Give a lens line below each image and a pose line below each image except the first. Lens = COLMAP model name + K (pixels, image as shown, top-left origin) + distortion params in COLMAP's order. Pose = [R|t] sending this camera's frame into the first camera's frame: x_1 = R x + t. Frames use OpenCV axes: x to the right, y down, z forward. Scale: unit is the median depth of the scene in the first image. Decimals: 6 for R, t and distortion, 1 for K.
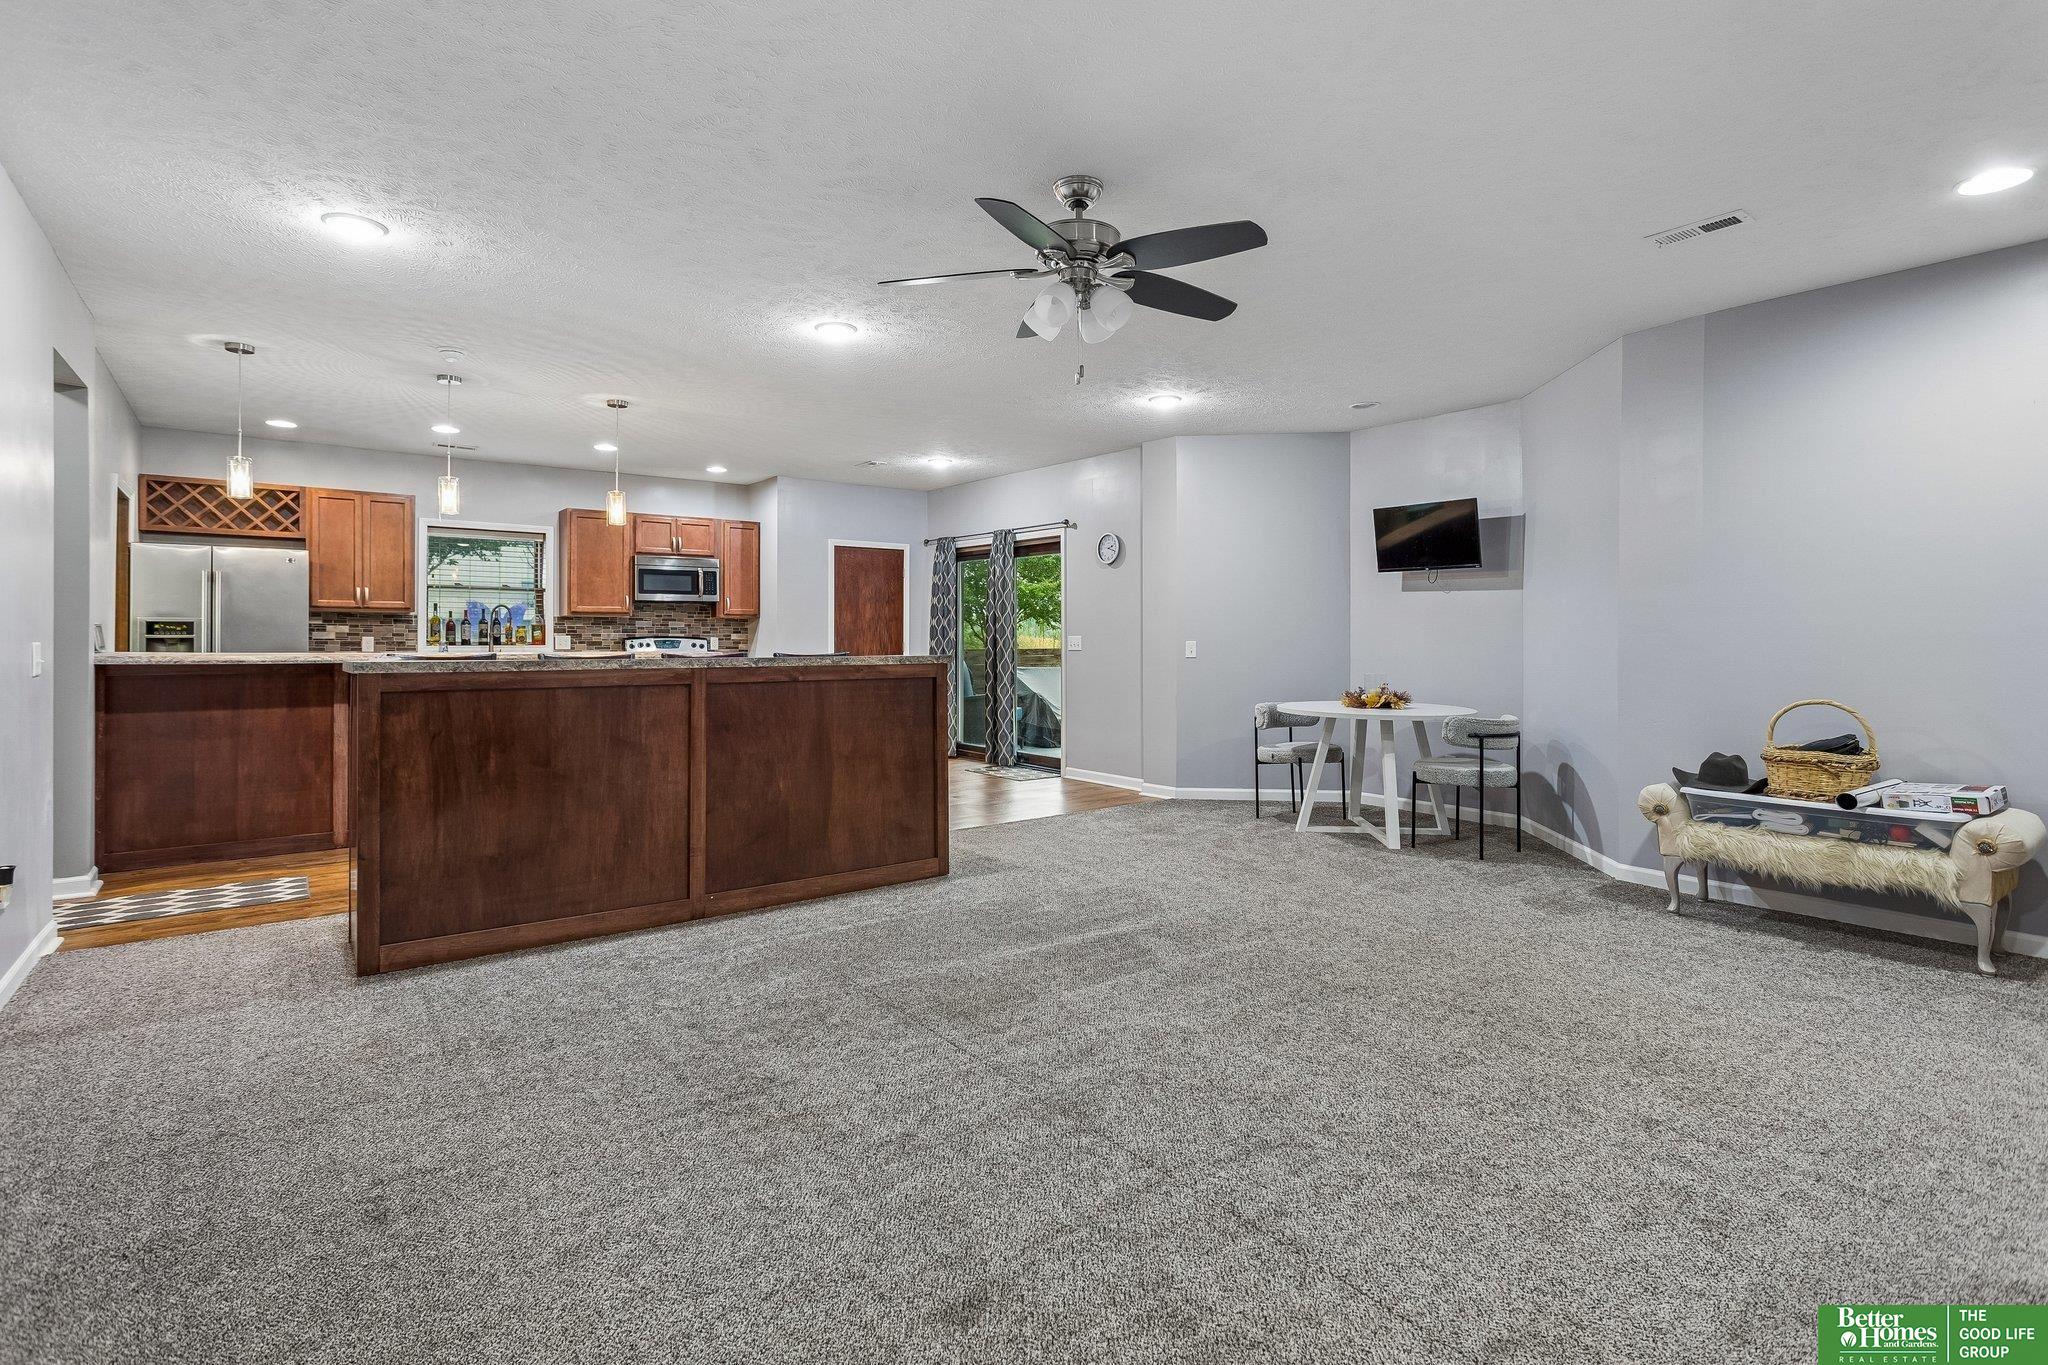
lens RADIAL K [[971.5, 0, 1026.7], [0, 971.5, 645.3], [0, 0, 1]] dist [0.001301, 0.000100]
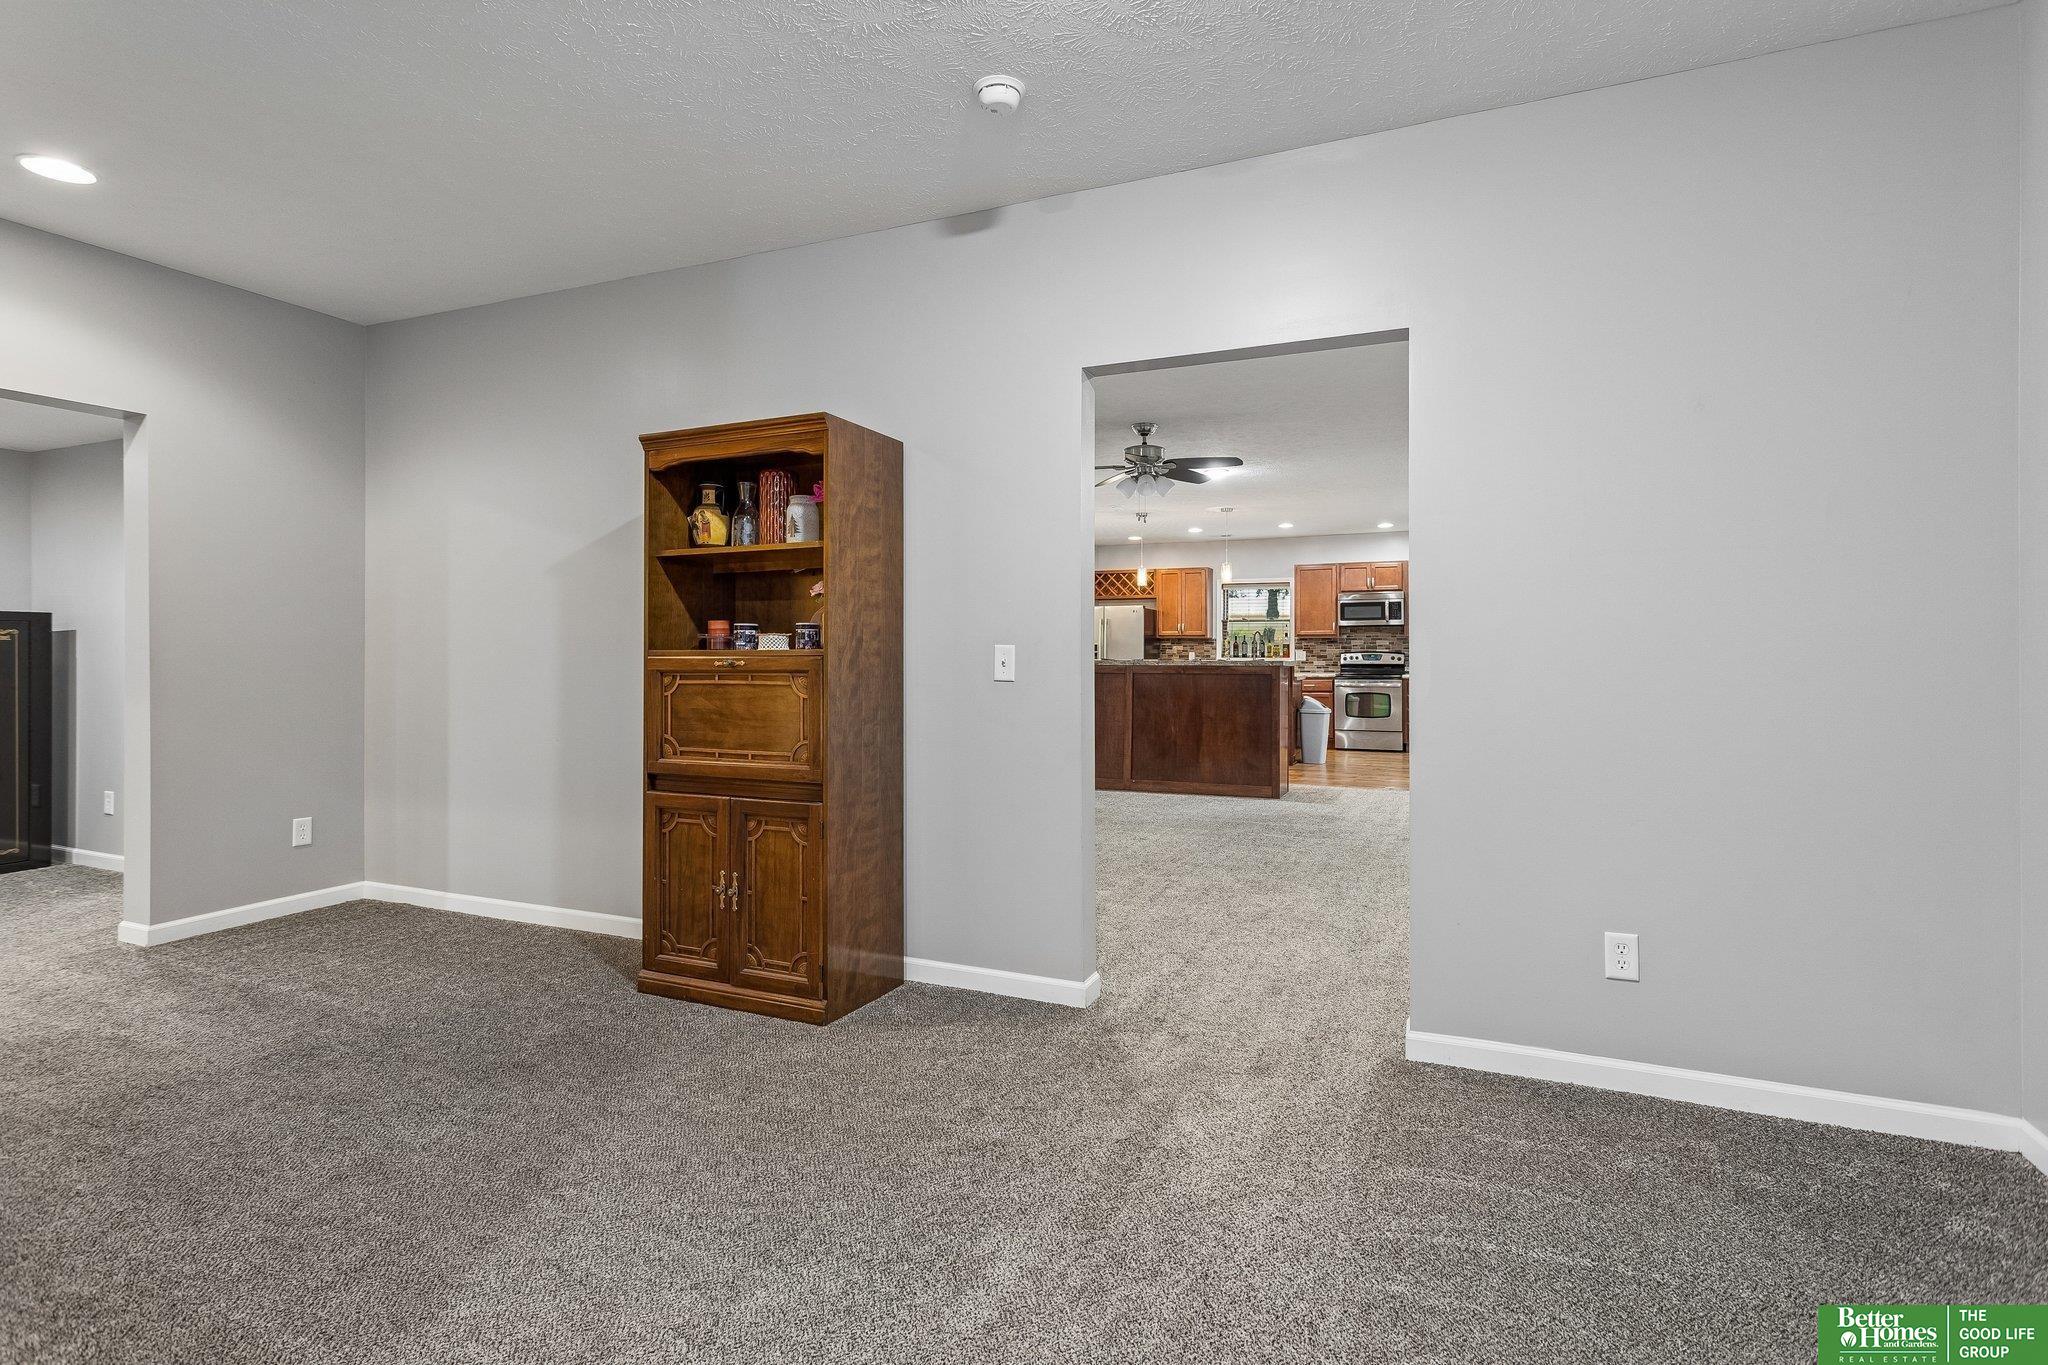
lens RADIAL K [[971.5, 0, 1026.7], [0, 971.5, 645.3], [0, 0, 1]] dist [0.001301, 0.000100]
pose [[0.488875, -0.011010, -0.872284, 0.645903], [-0.005362, 0.999864, -0.015626, 0.006719], [0.872337, 0.012317, 0.488749, -0.080412]]
